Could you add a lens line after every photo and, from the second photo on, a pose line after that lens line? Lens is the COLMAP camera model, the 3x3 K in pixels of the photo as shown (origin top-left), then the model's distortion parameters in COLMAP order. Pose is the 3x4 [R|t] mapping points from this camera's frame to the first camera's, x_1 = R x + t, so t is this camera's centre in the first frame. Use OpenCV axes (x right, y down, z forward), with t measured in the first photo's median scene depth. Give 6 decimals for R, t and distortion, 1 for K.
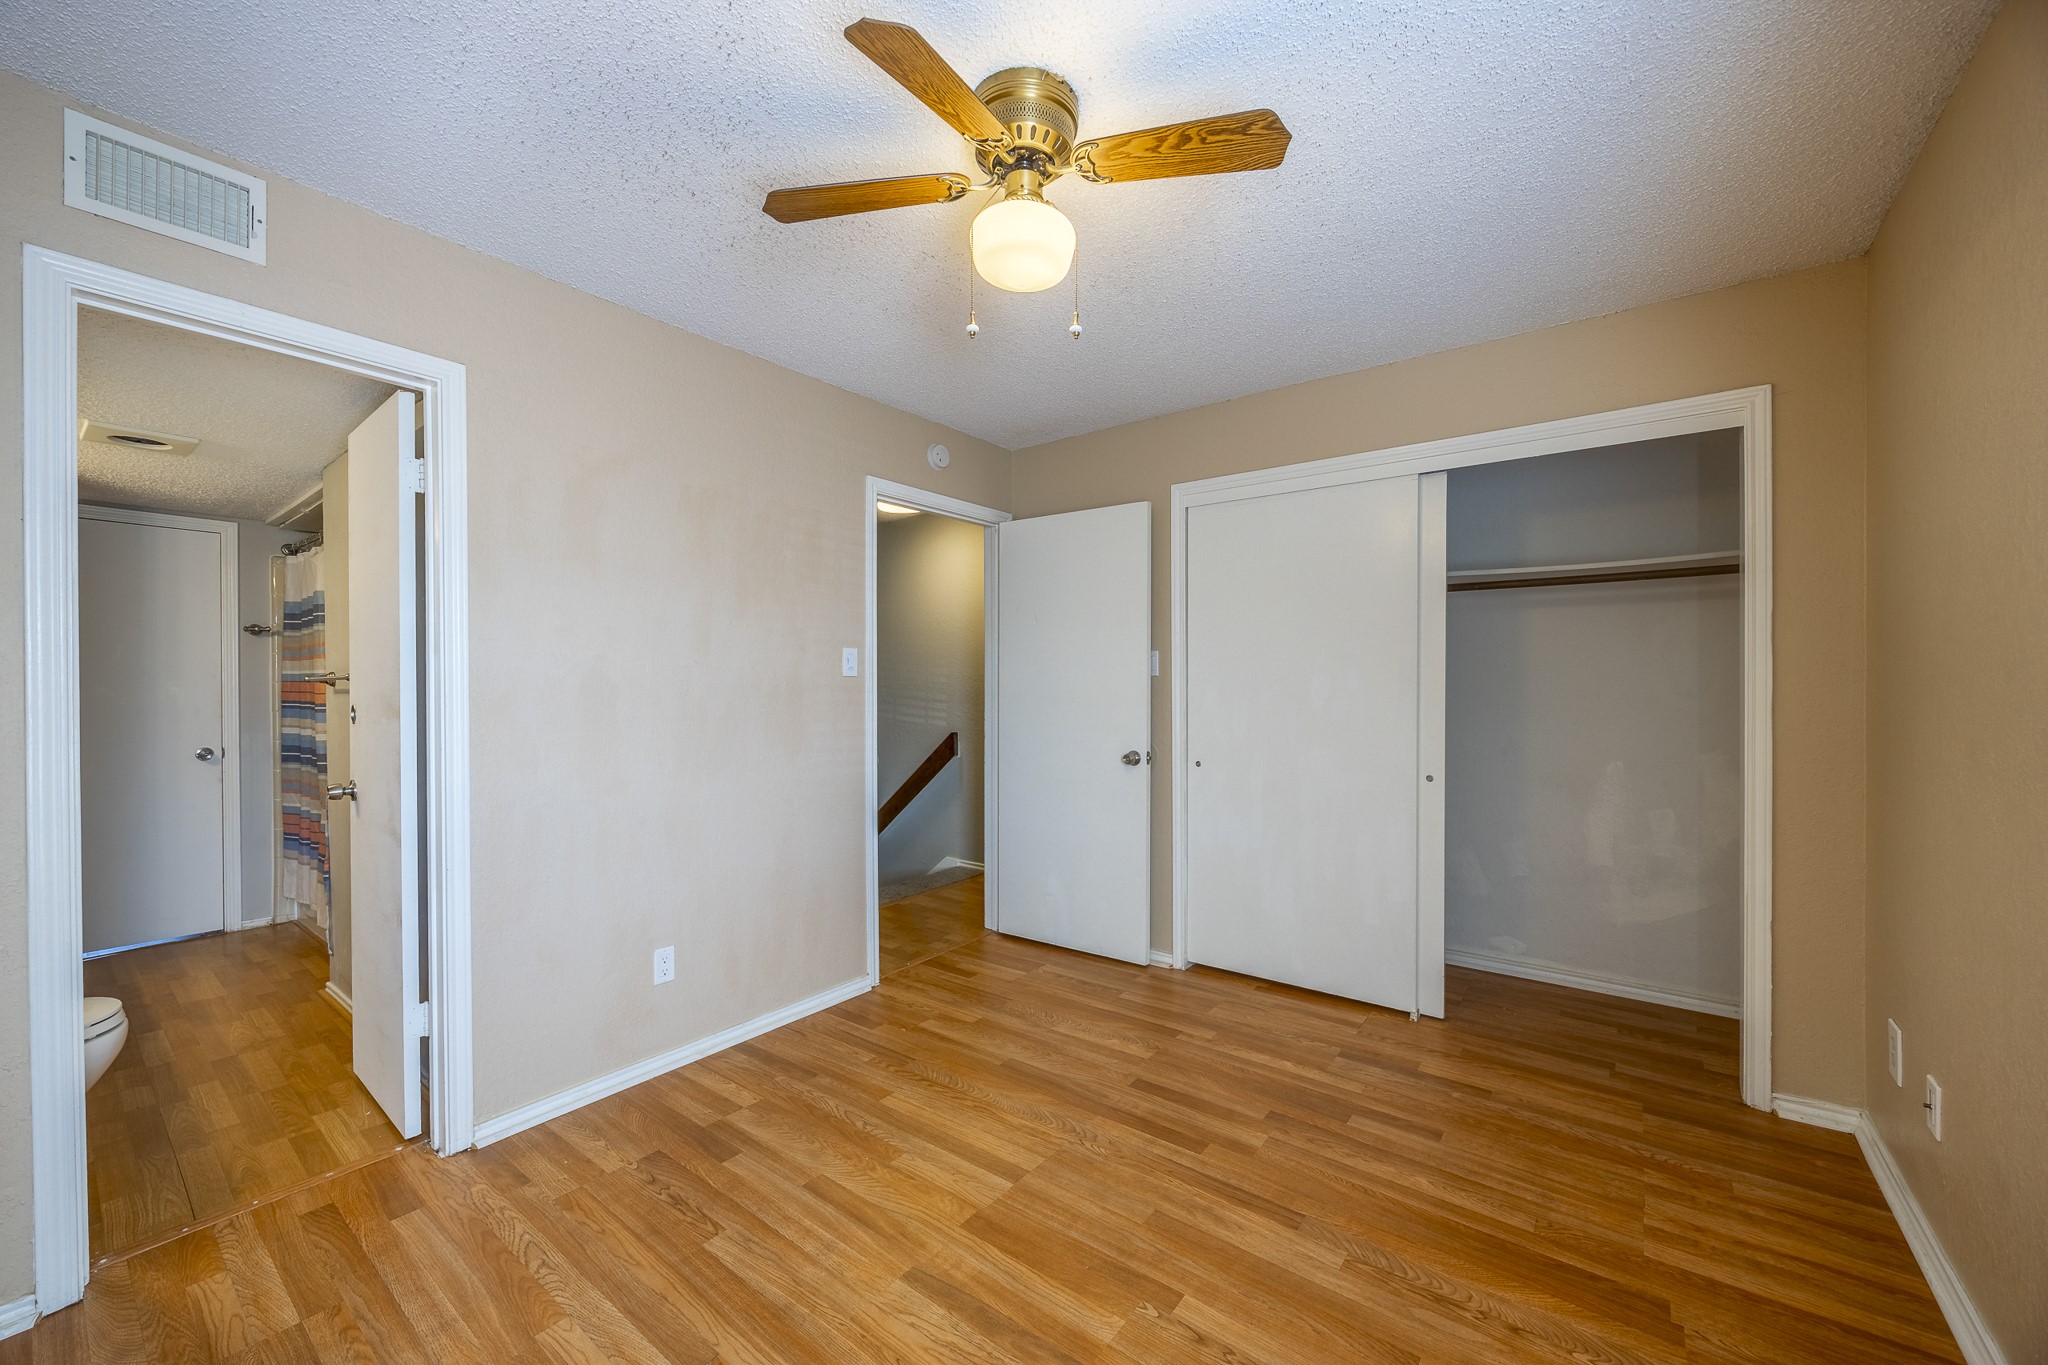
lens RADIAL K [[791.5, 0, 1029.1], [0, 791.5, 692.8], [0, 0, 1]] dist [-0.002189, 0.001716]
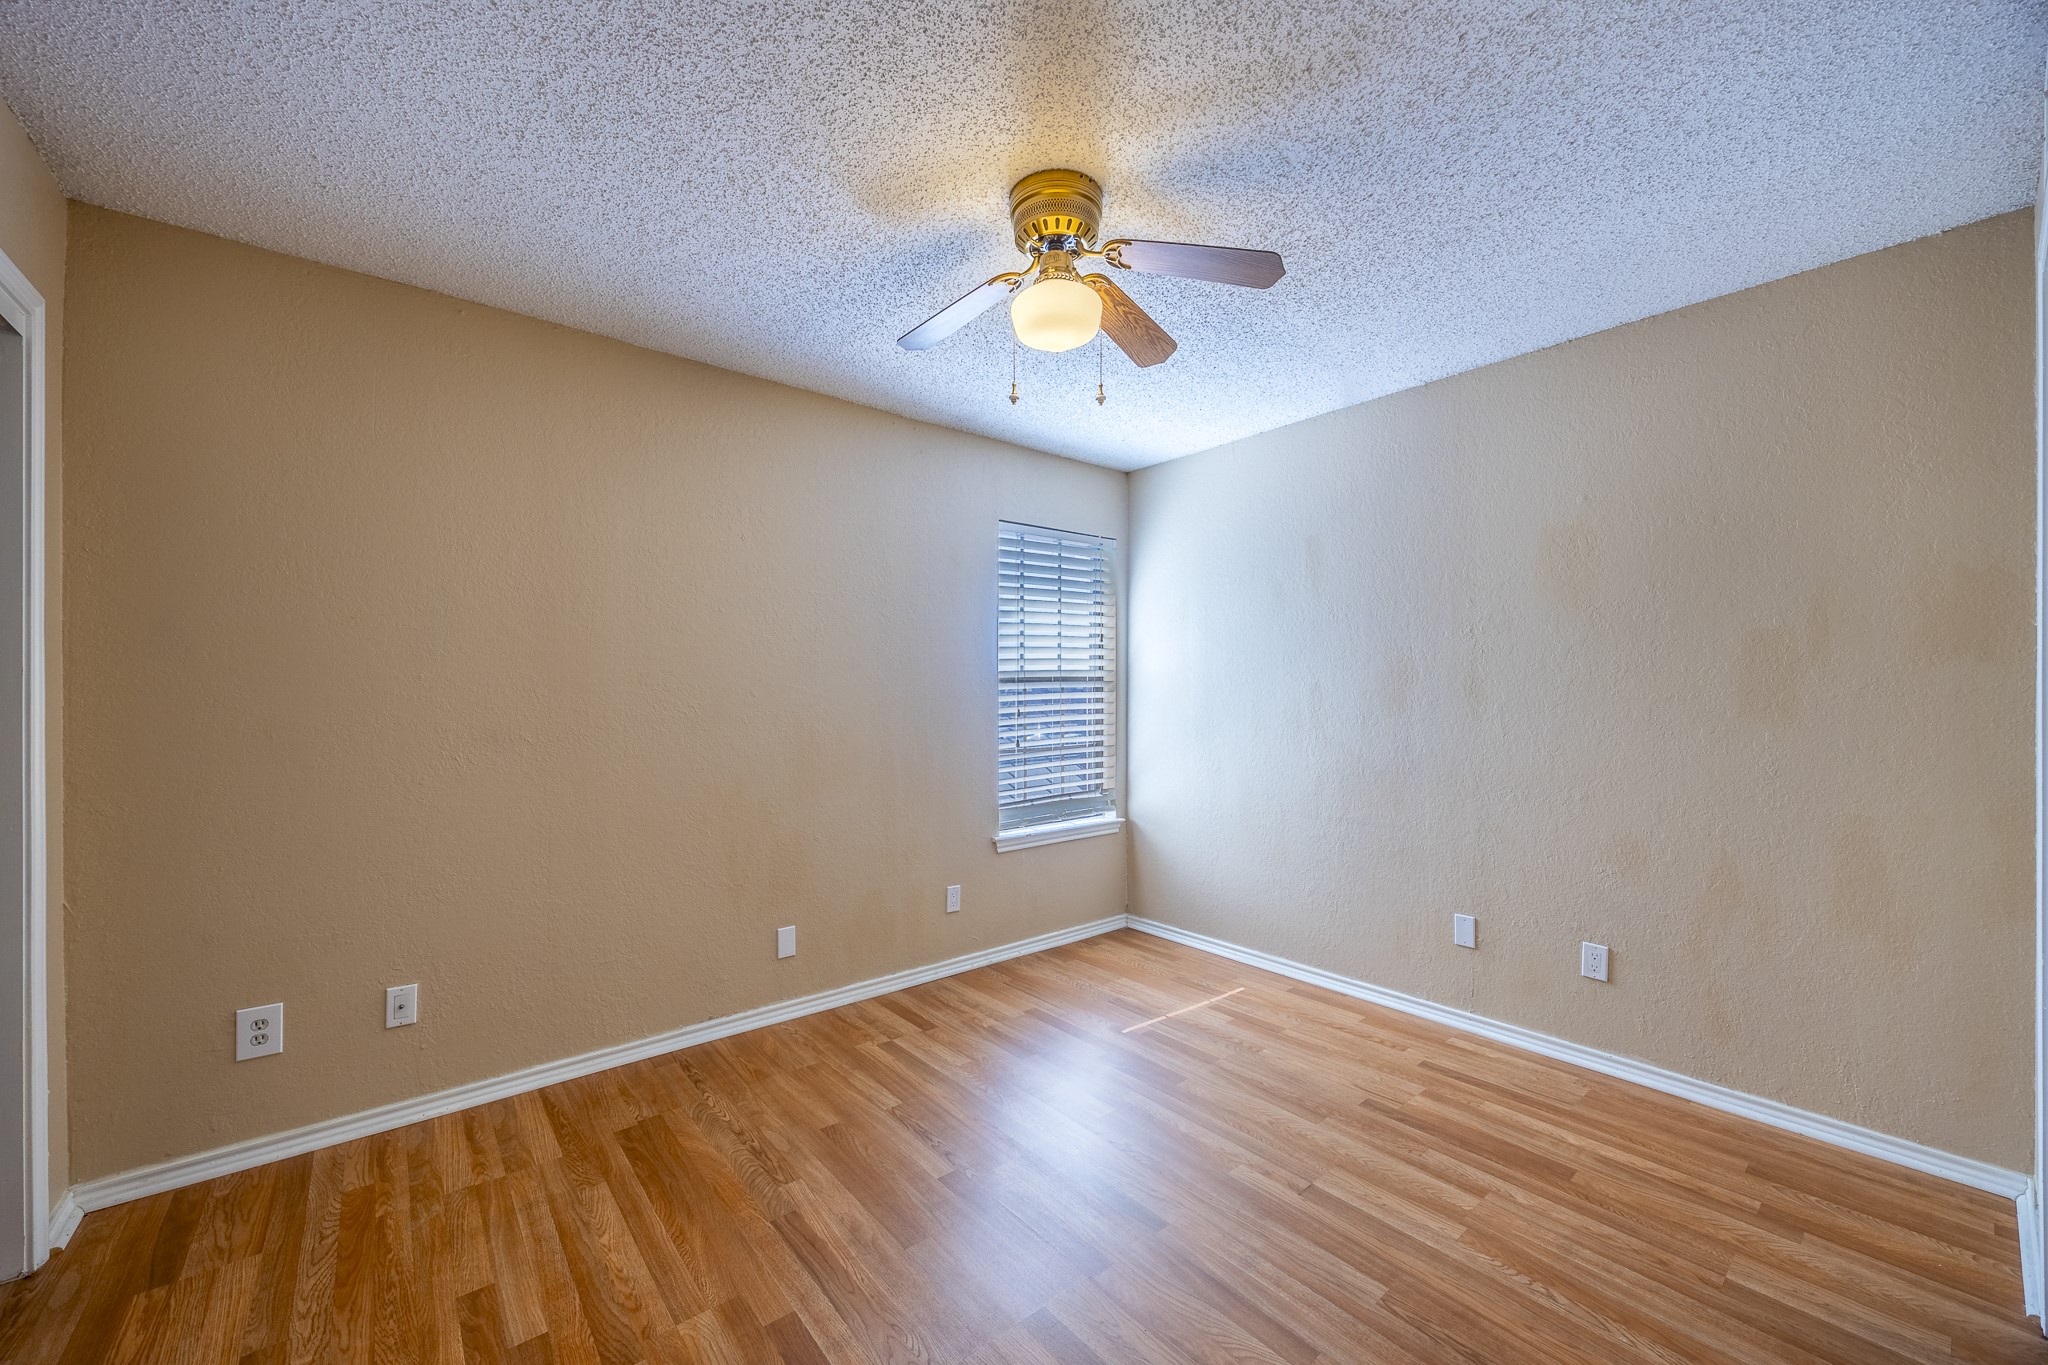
lens RADIAL K [[791.5, 0, 1029.1], [0, 791.5, 692.8], [0, 0, 1]] dist [-0.002189, 0.001716]
pose [[-0.975504, 0.006376, 0.219891, -0.045383], [0.007816, 0.999953, 0.005678, -0.003600], [-0.219845, 0.007258, -0.975508, 0.436545]]
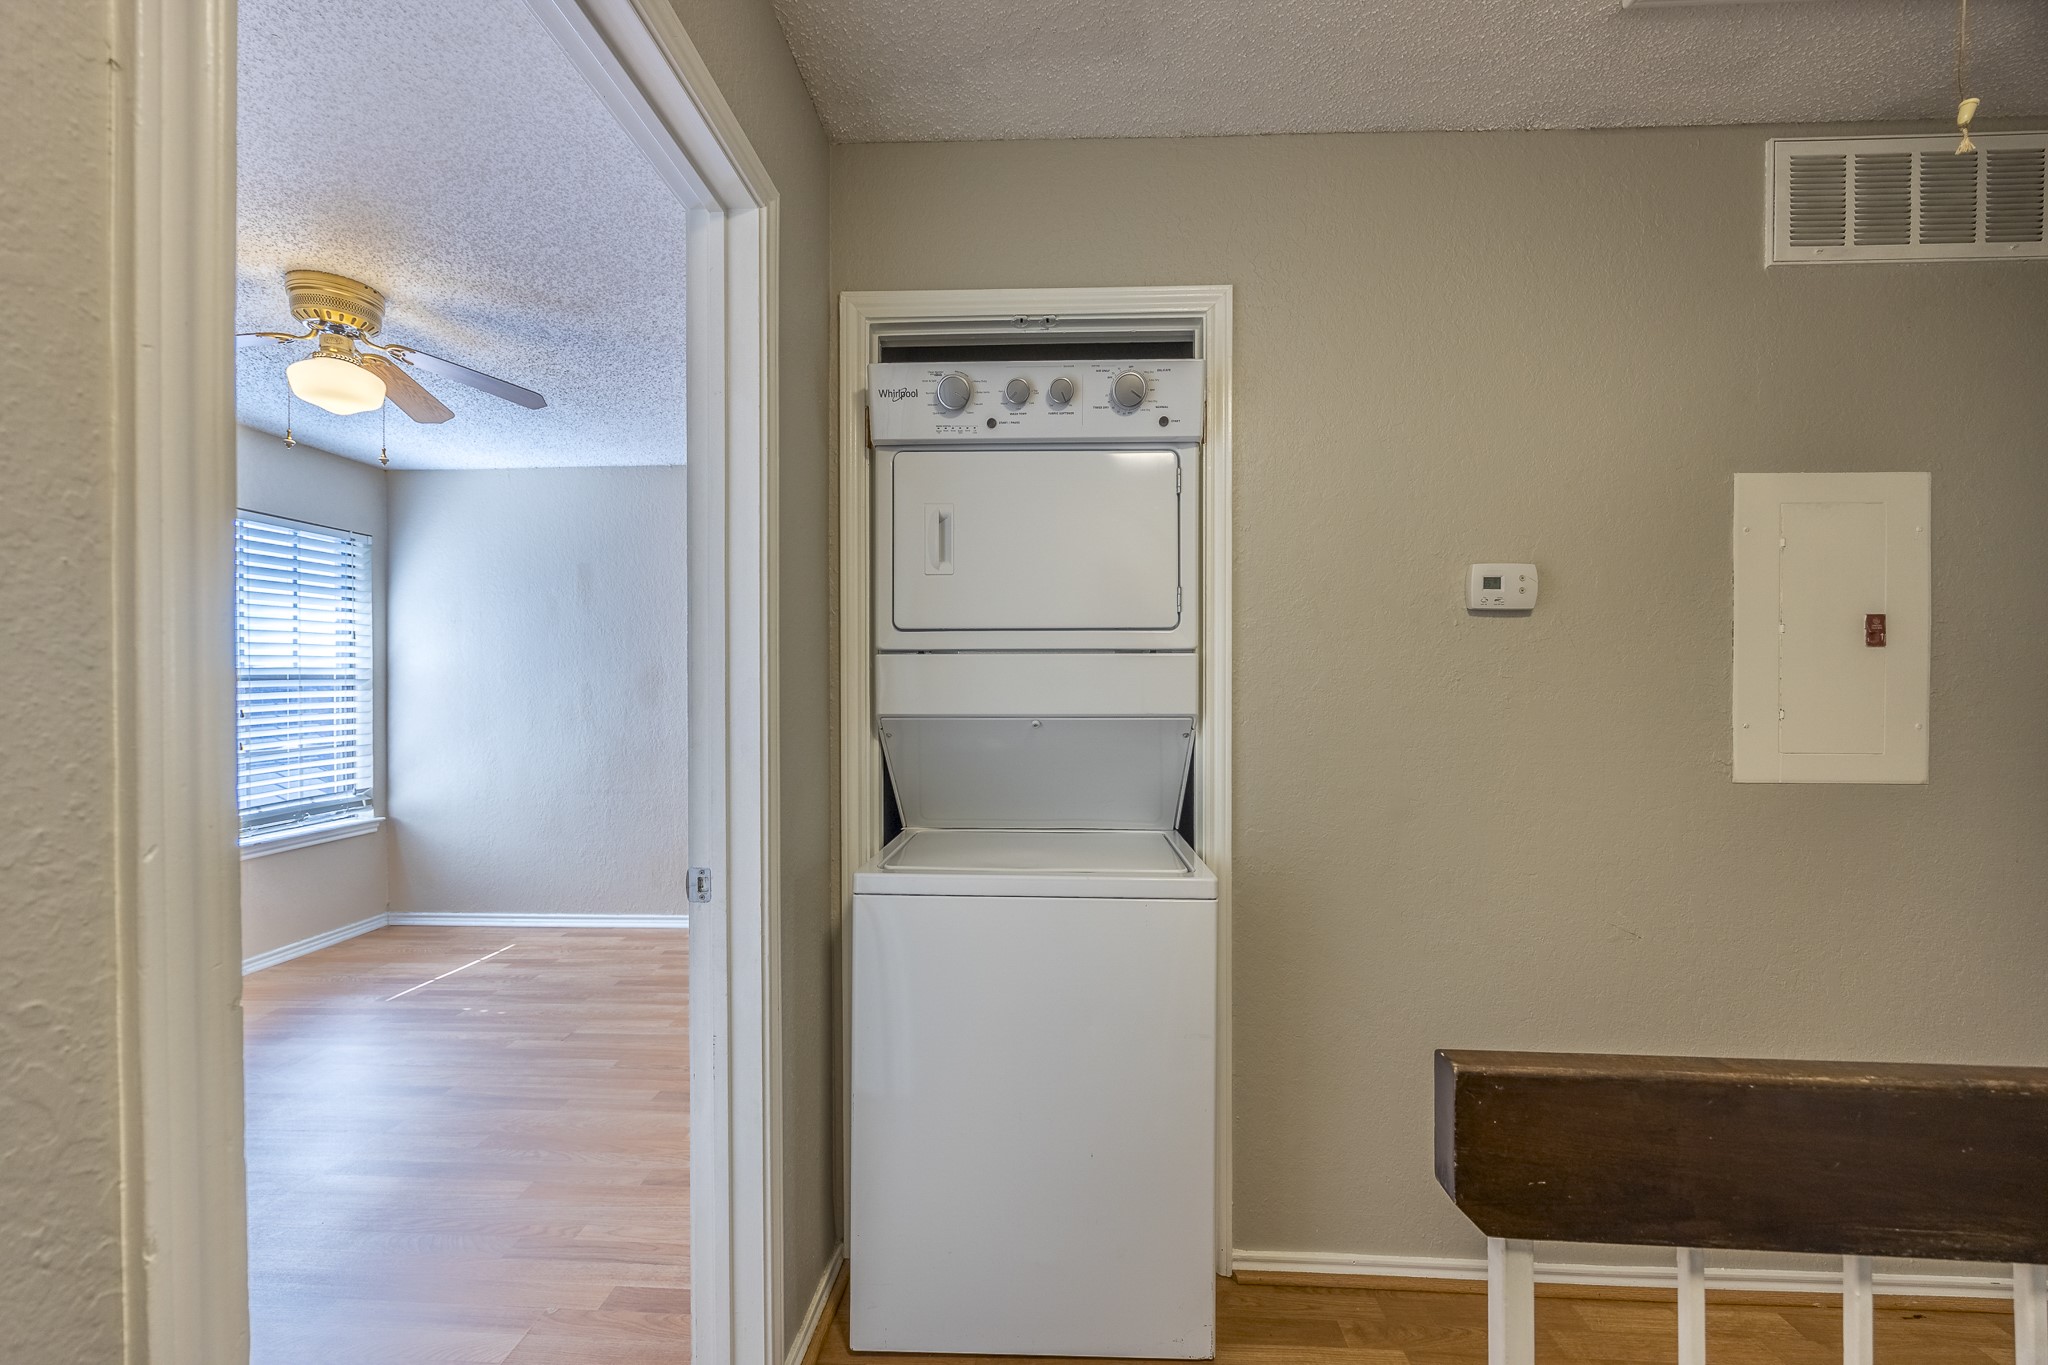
lens RADIAL K [[791.5, 0, 1029.1], [0, 791.5, 692.8], [0, 0, 1]] dist [-0.002189, 0.001716]
pose [[-0.820726, 0.010582, -0.571224, -0.043202], [0.002004, 0.999876, 0.015644, -0.006412], [0.571319, 0.011695, -0.820645, 0.586189]]
